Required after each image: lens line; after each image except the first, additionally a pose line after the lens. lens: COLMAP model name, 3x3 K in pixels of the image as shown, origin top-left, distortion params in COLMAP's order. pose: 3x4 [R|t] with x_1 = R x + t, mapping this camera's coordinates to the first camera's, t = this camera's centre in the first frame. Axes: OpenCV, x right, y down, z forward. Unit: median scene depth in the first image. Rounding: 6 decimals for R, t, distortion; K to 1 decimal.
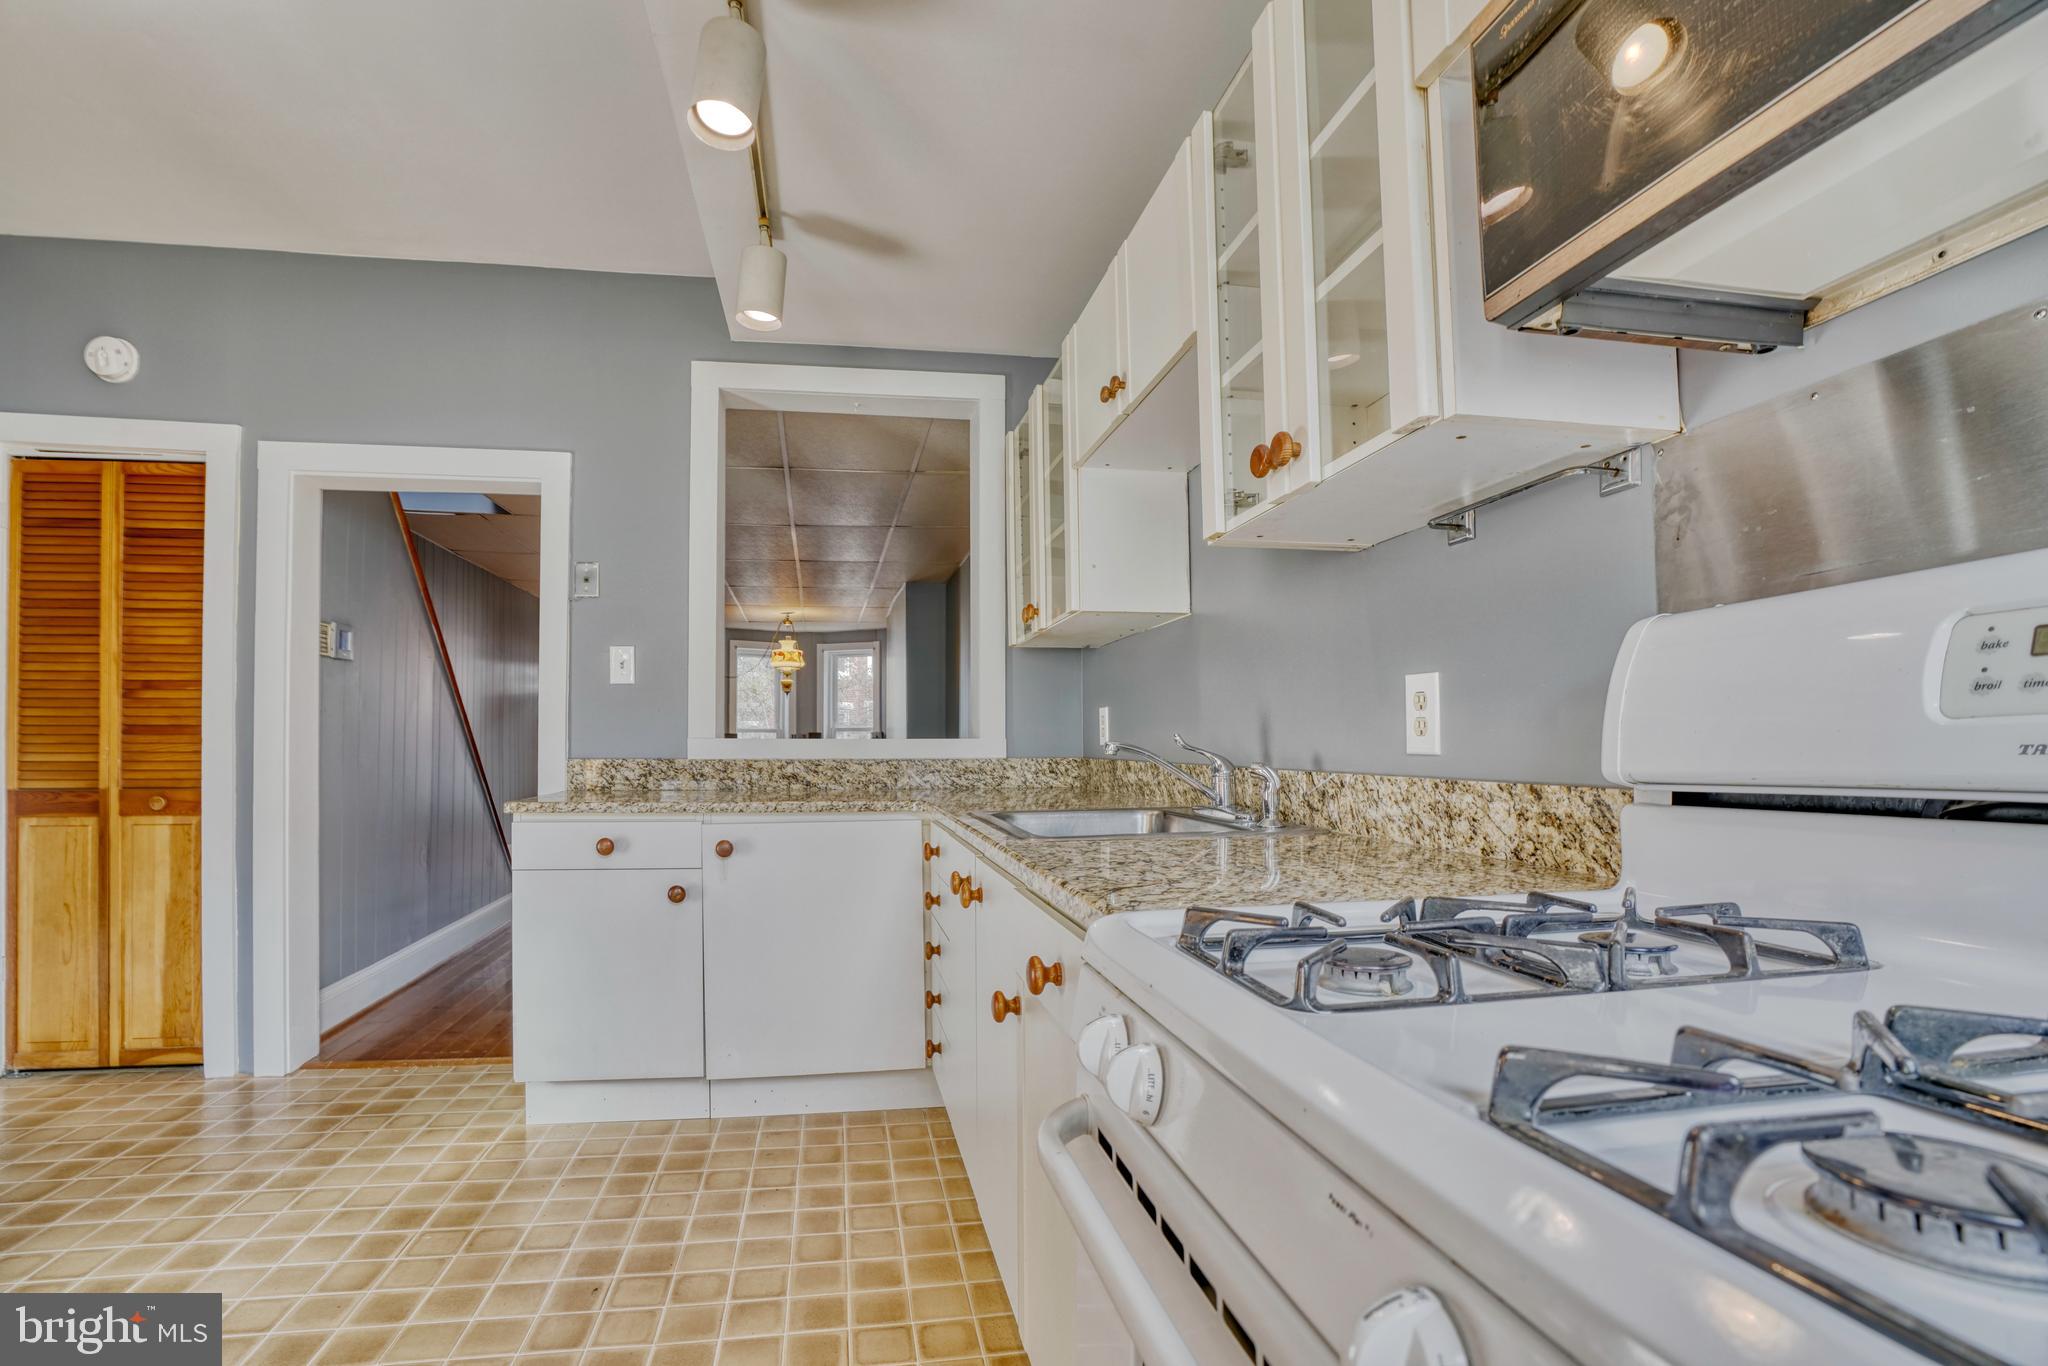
lens RADIAL K [[959.6, 0, 986.3], [0, 959.6, 732.1], [0, 0, 1]] dist [-0.066467, 0.027031]
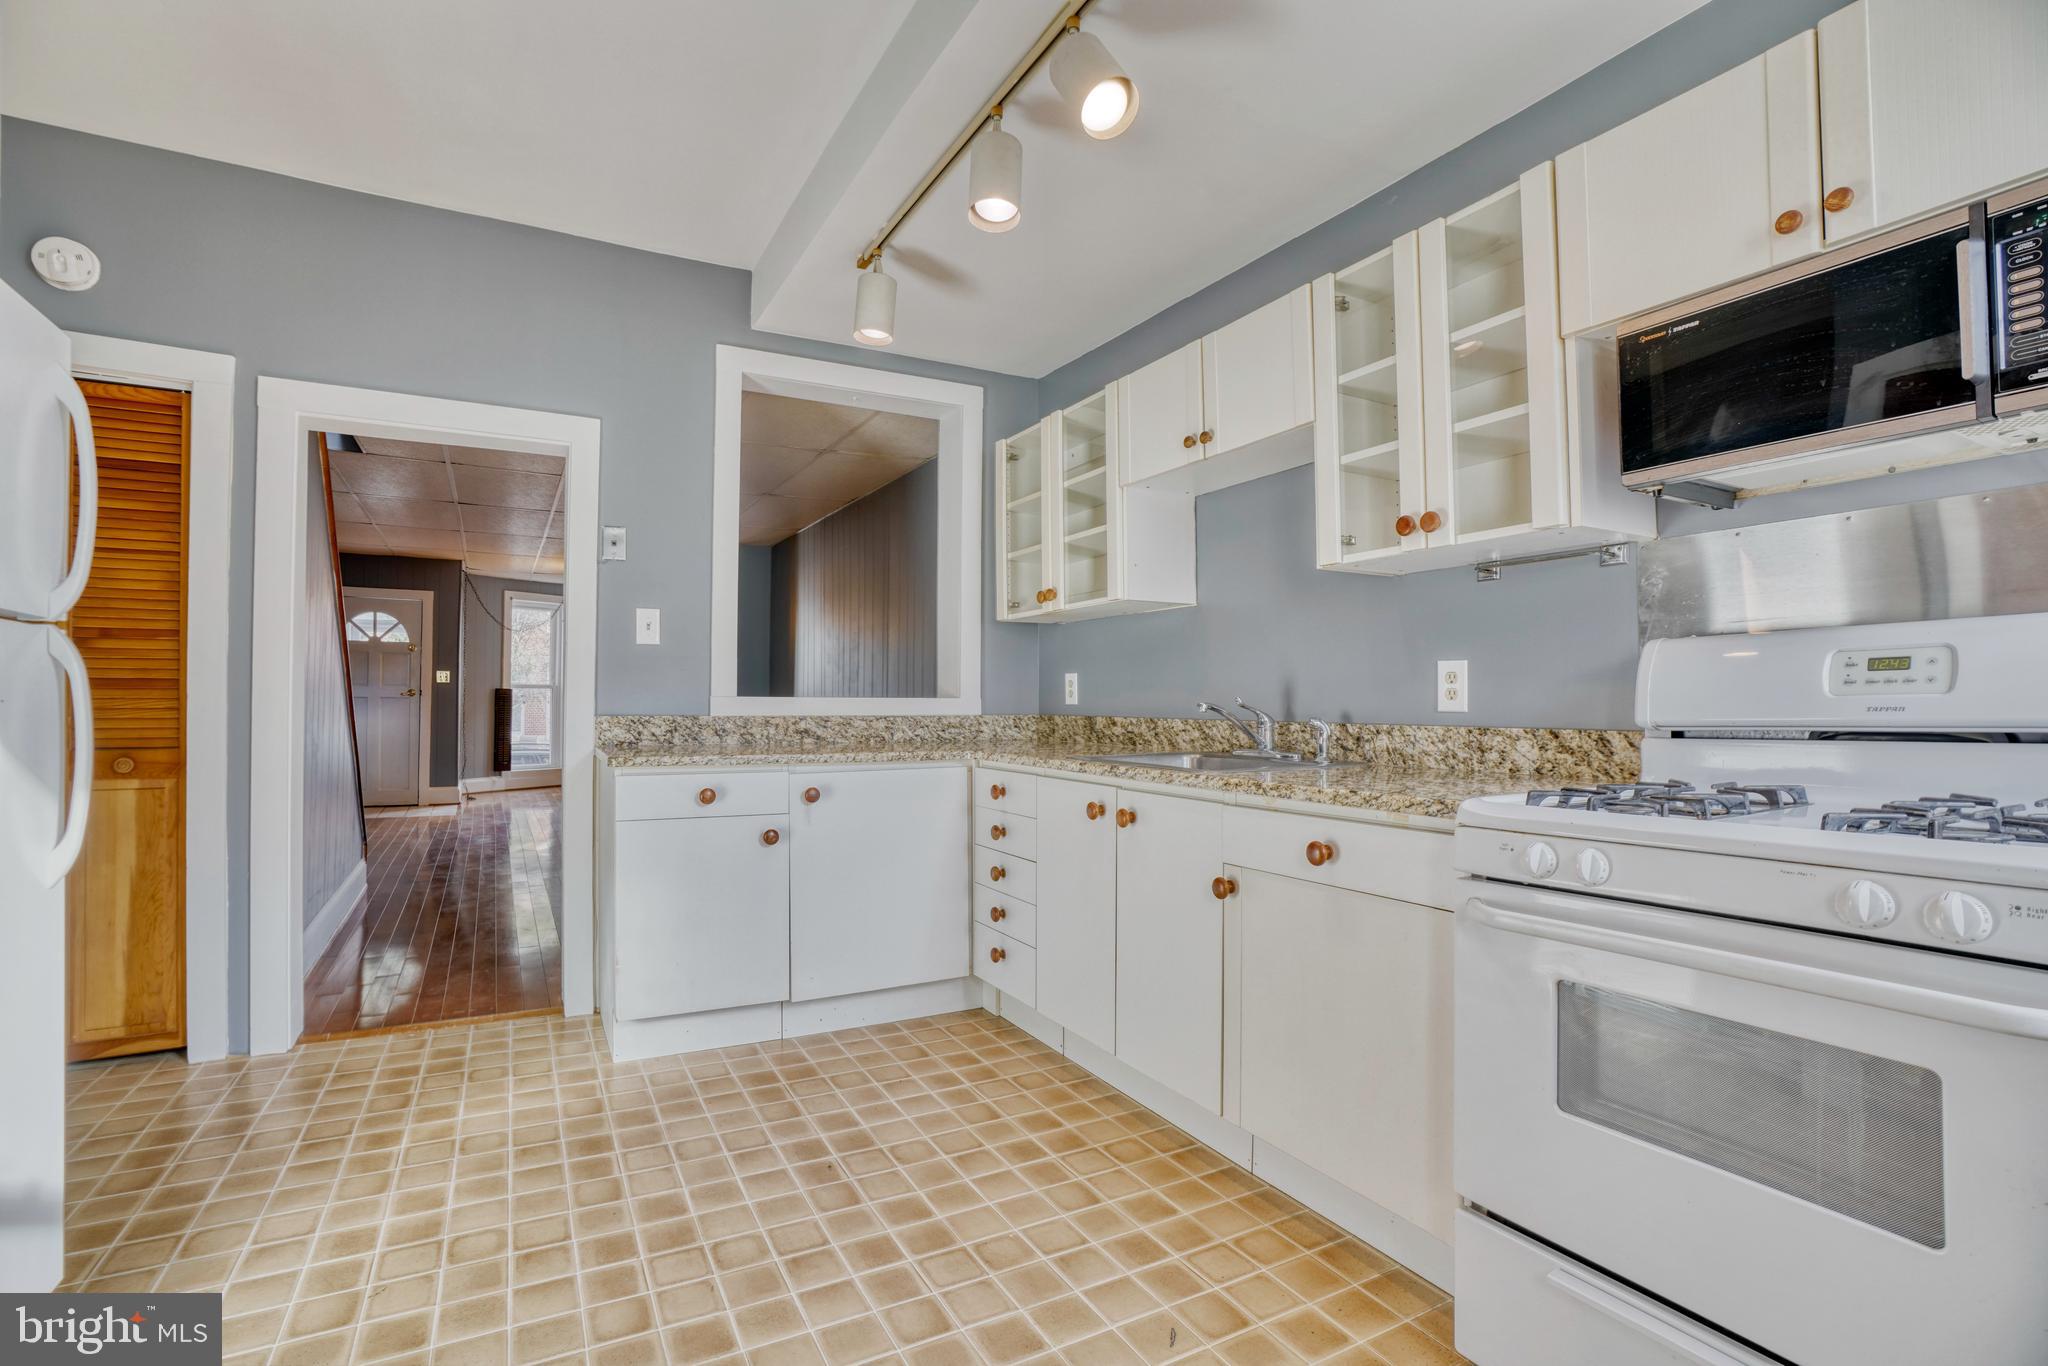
lens RADIAL K [[936.0, 0, 1003.3], [0, 936.0, 693.4], [0, 0, 1]] dist [-0.069381, 0.025076]
pose [[0.945145, 0.007220, 0.326570, -0.416453], [-0.008333, 0.999963, 0.002010, -0.002219], [-0.326544, -0.004621, 0.945171, -0.114237]]
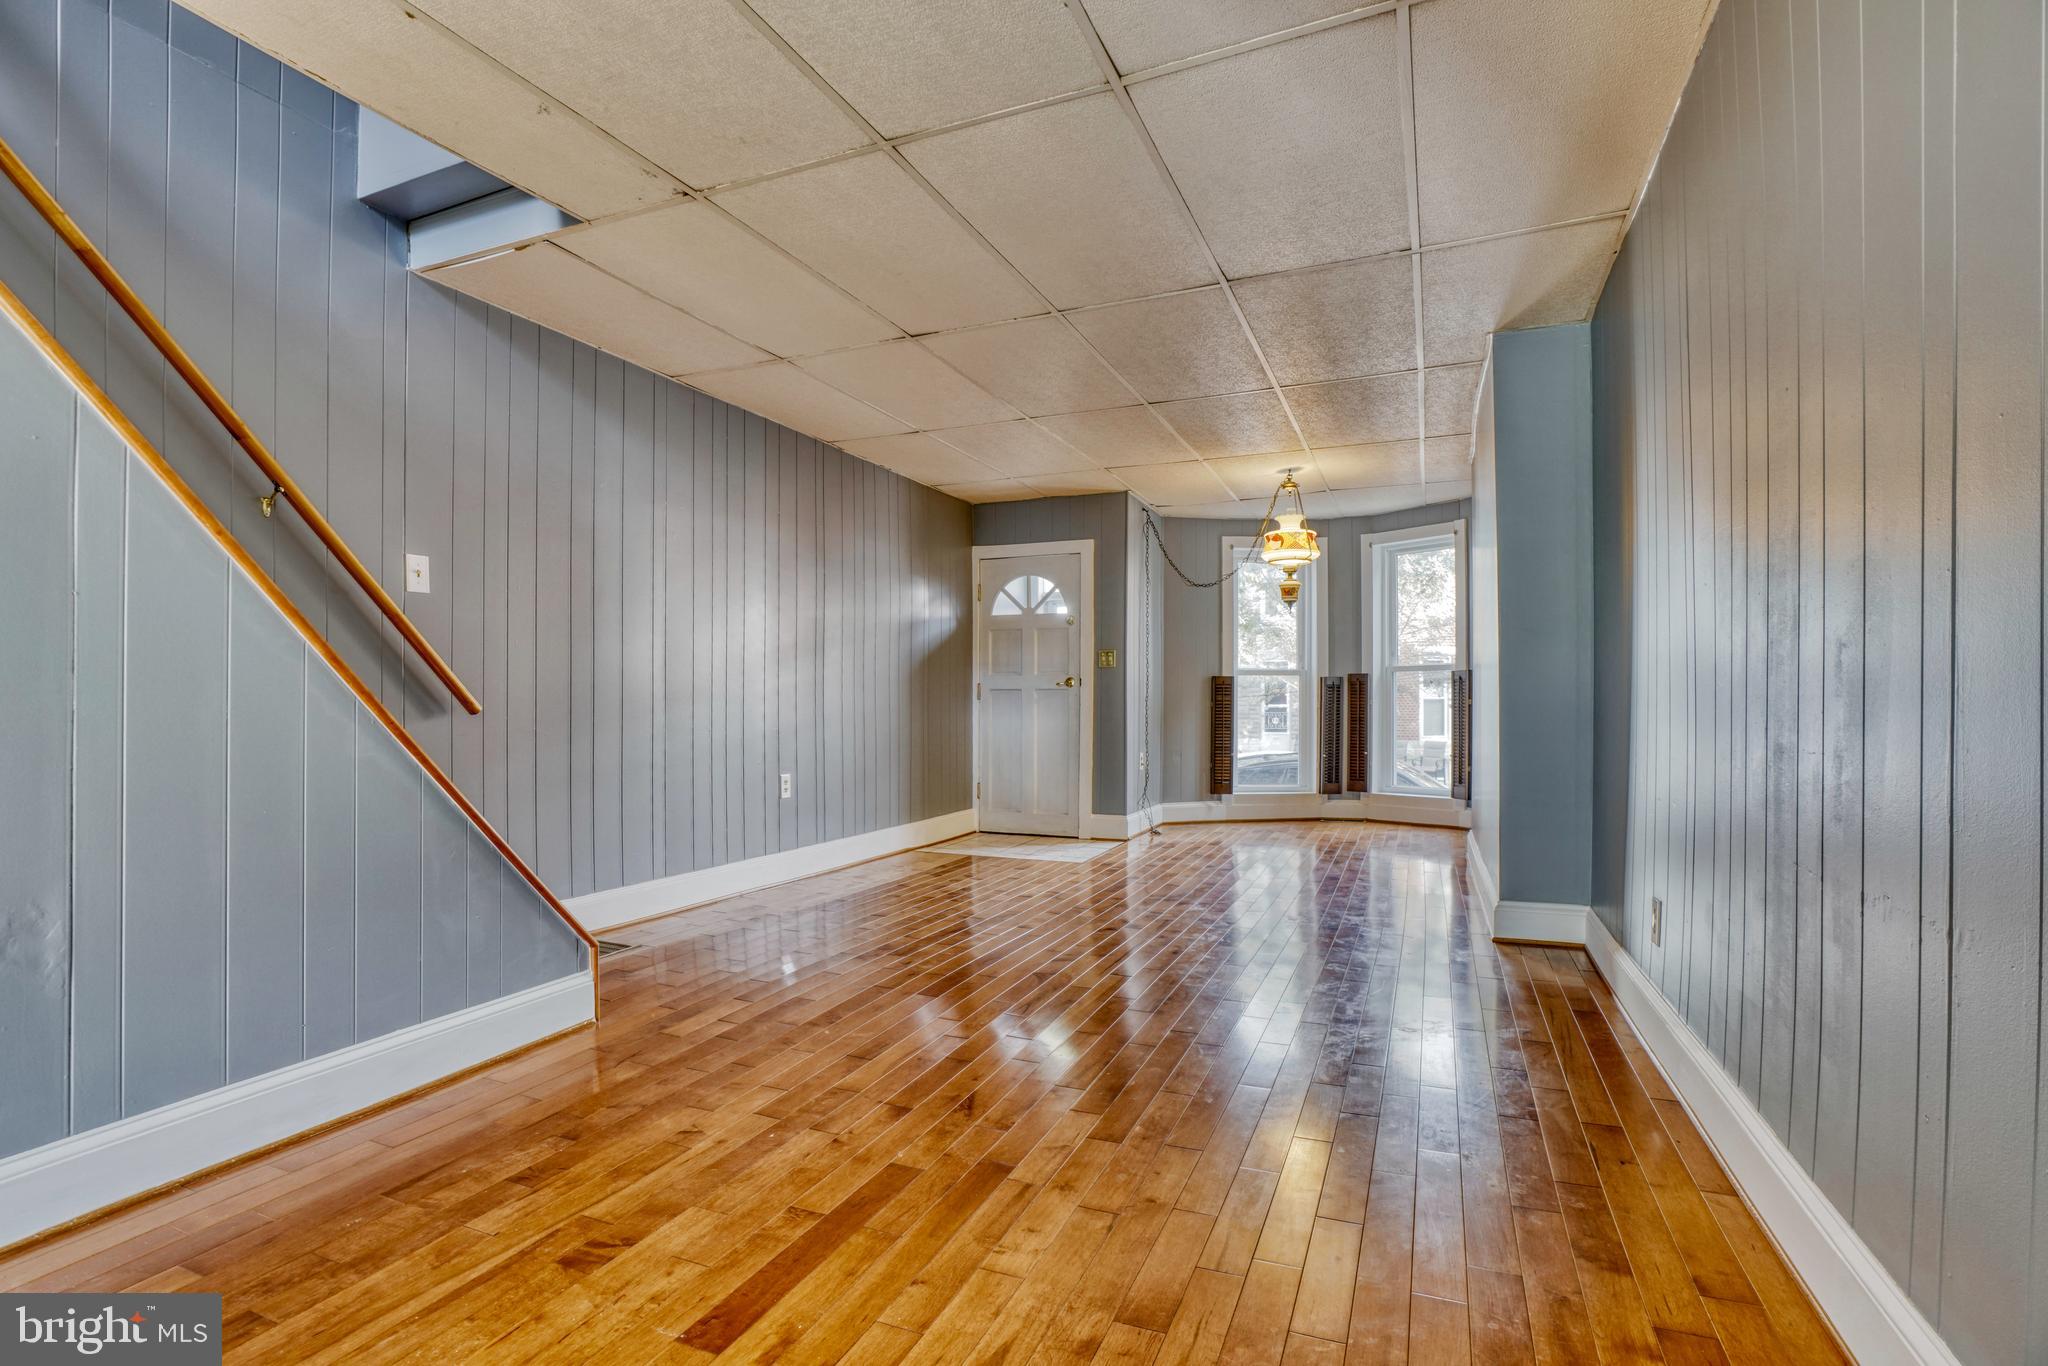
lens RADIAL K [[974.5, 0, 995.2], [0, 974.5, 704.3], [0, 0, 1]] dist [-0.071994, -0.000127]
pose [[0.830456, 0.002213, -0.557080, -0.102258], [0.007124, 0.999868, 0.014591, 0.039874], [0.557039, -0.016086, 0.830330, 1.515702]]
